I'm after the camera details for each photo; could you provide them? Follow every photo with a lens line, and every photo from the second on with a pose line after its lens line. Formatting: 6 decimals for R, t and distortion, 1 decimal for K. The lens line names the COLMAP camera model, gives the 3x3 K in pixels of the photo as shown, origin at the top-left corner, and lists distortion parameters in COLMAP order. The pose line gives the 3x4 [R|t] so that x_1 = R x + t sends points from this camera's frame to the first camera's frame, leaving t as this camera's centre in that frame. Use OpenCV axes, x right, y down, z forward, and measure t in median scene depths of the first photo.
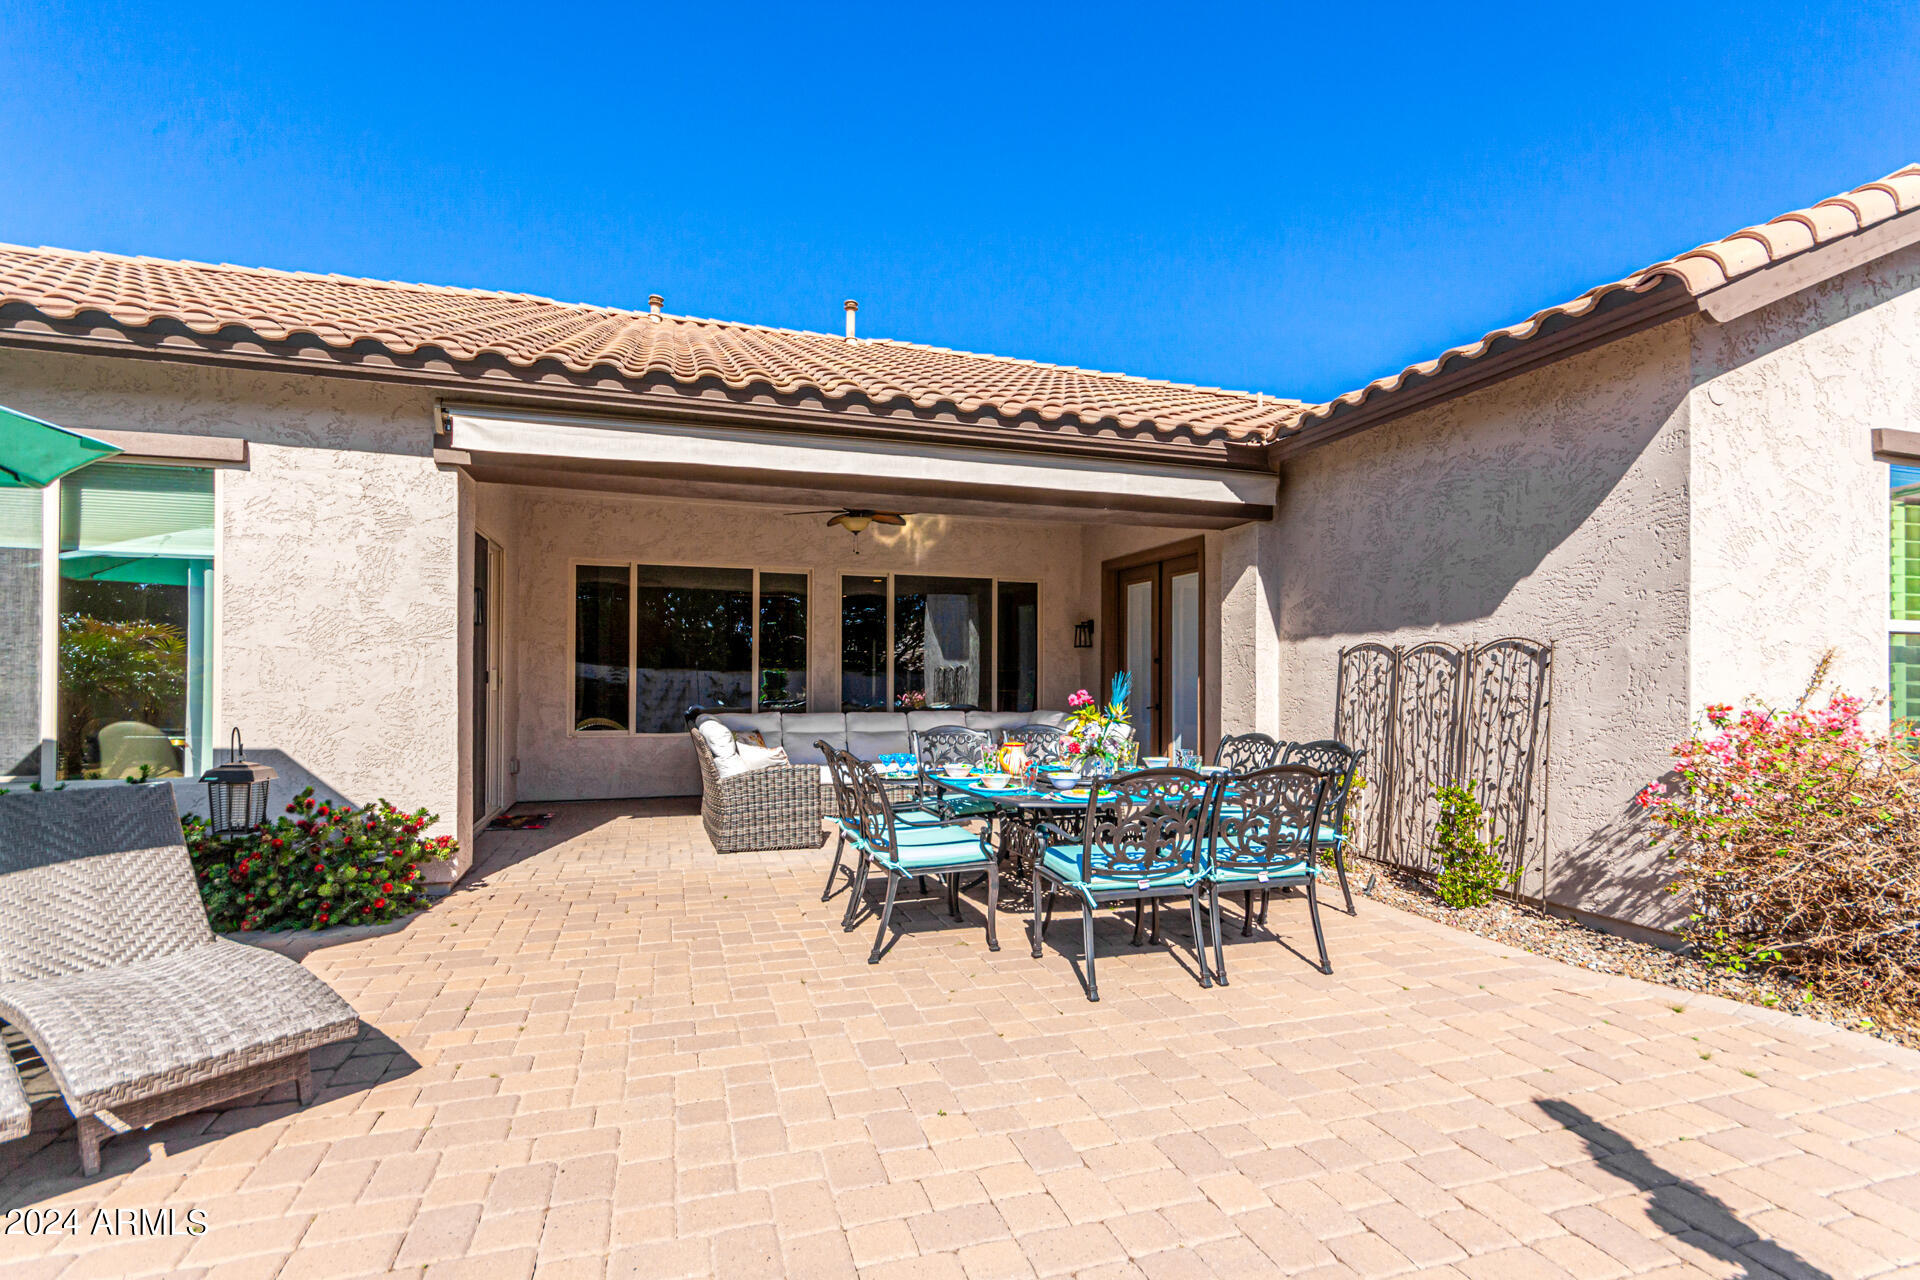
lens RADIAL K [[879.3, 0, 998.7], [0, 879.3, 662.7], [0, 0, 1]] dist [0.000686, 0.000100]
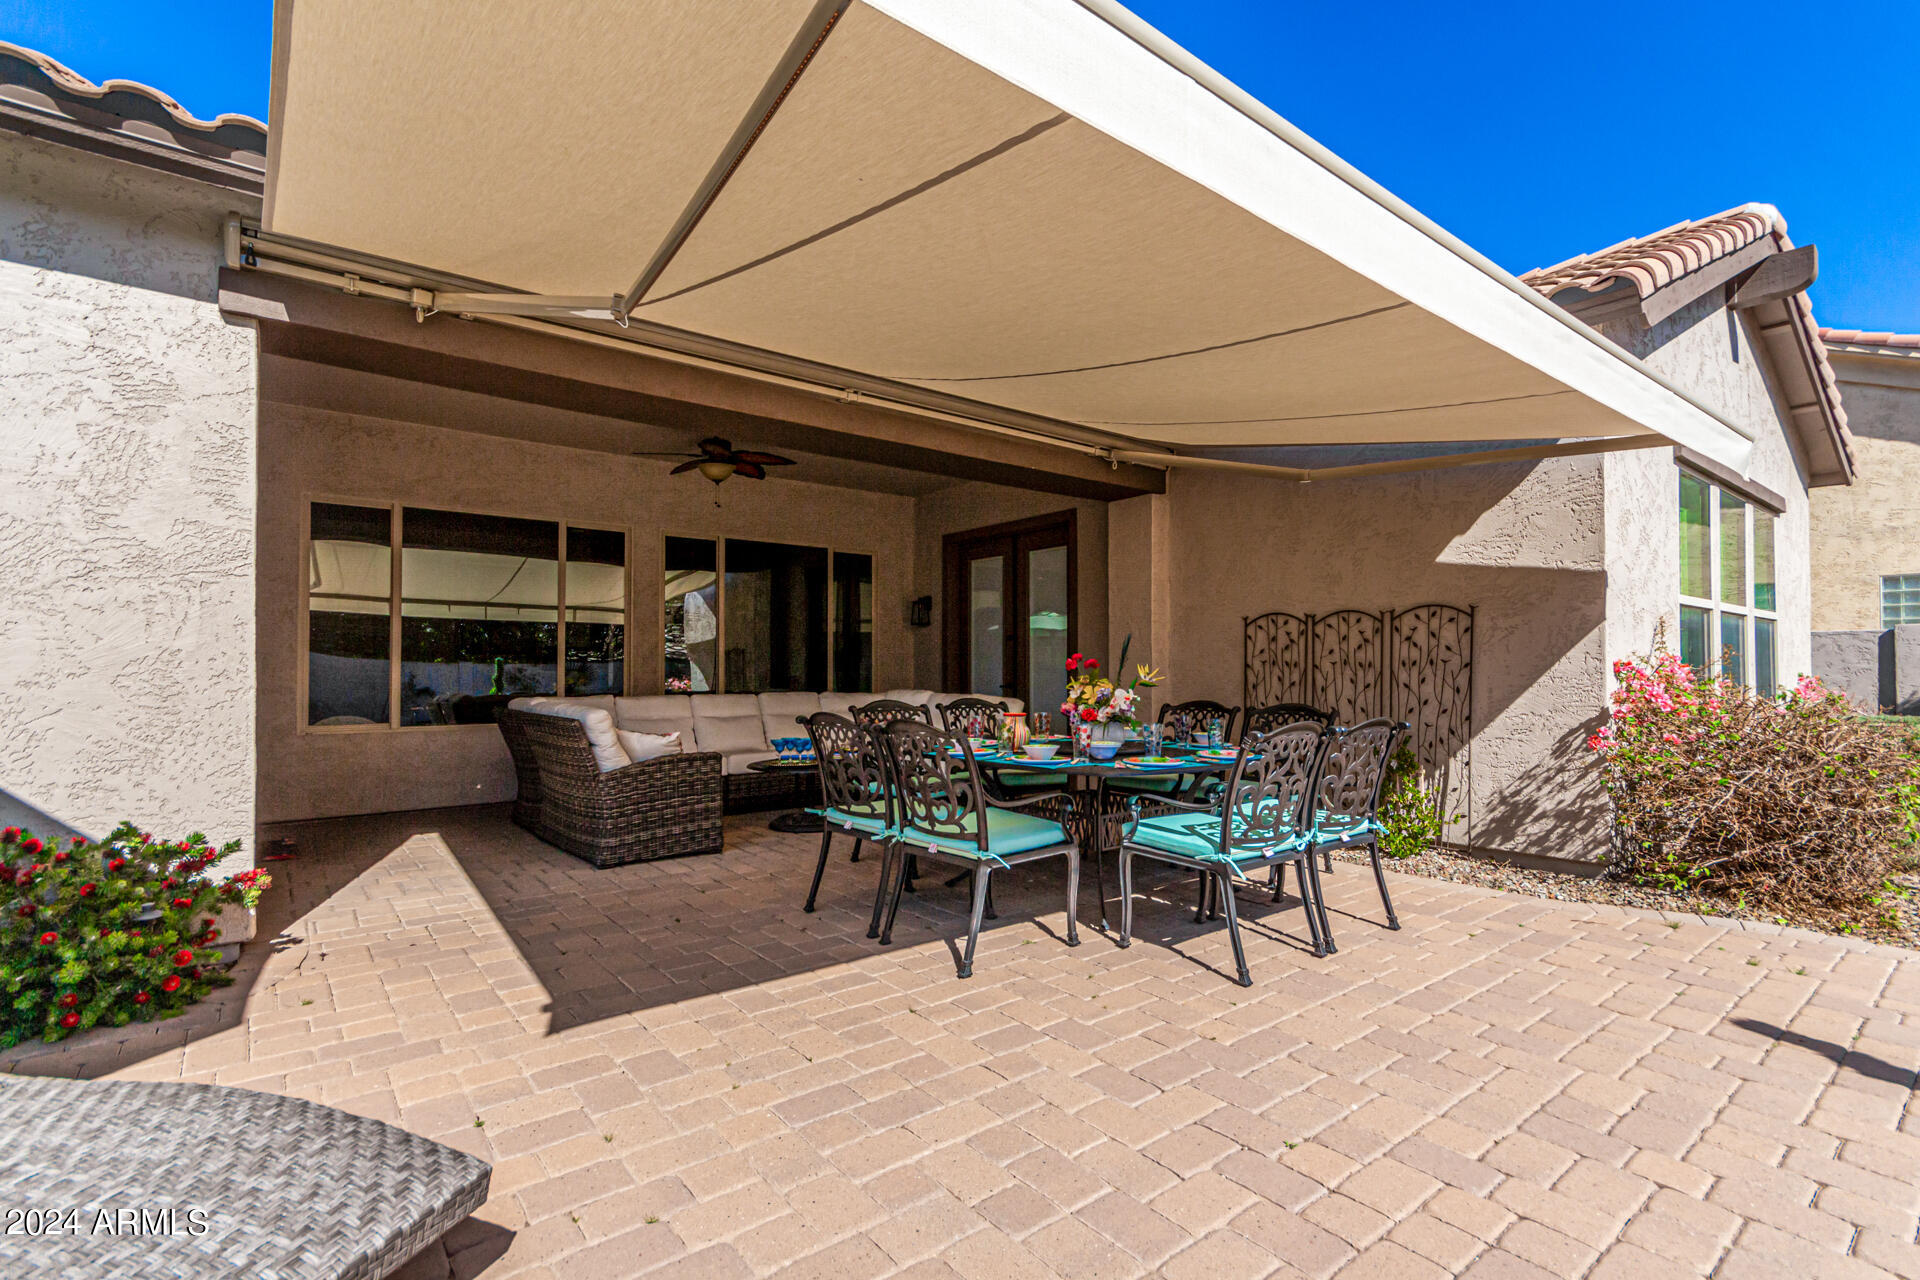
lens RADIAL K [[871.8, 0, 963.3], [0, 871.8, 654.6], [0, 0, 1]] dist [0.000182, -0.000891]
pose [[0.940090, -0.001163, 0.340926, -0.346233], [0.003853, 0.999967, -0.007212, 0.040226], [-0.340906, 0.008093, 0.940063, 0.197619]]
